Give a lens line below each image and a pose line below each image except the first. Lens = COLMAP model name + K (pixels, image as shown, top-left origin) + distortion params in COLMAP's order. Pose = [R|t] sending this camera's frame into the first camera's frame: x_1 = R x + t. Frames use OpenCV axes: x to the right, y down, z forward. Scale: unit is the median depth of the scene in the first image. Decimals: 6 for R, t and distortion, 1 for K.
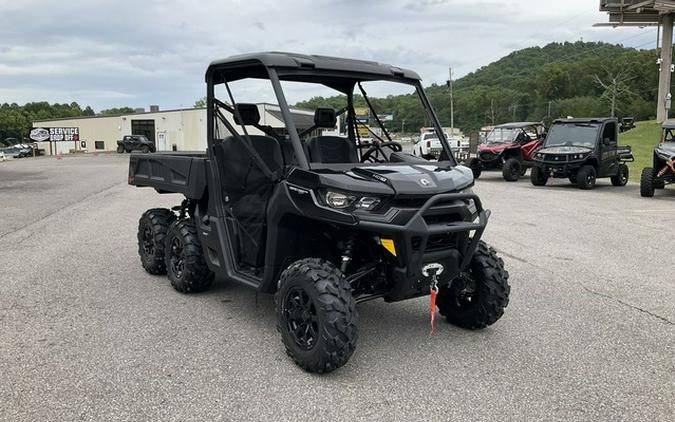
lens RADIAL K [[707.6, 0, 357.9], [0, 707.6, 186.8], [0, 0, 1]] dist [0.029298, 0.000000]
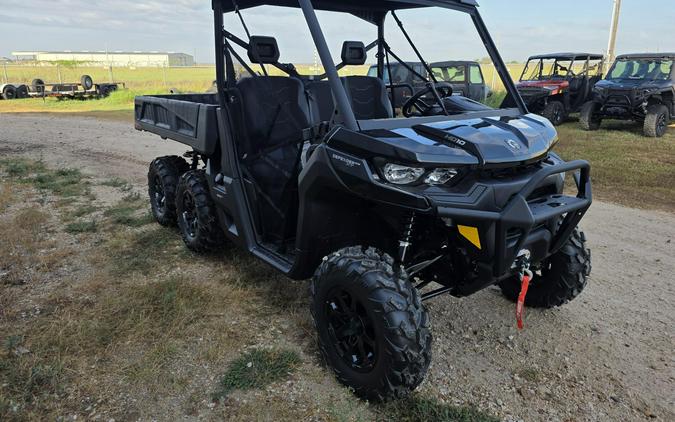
lens RADIAL K [[566.7, 0, 337.2], [0, 566.7, 190.7], [0, 0, 1]] dist [0.056320, -0.100718]
pose [[0.999882, -0.007291, -0.013492, -0.070390], [0.009182, 0.989258, 0.145889, -0.040279], [0.012283, -0.145995, 0.989209, 0.354901]]
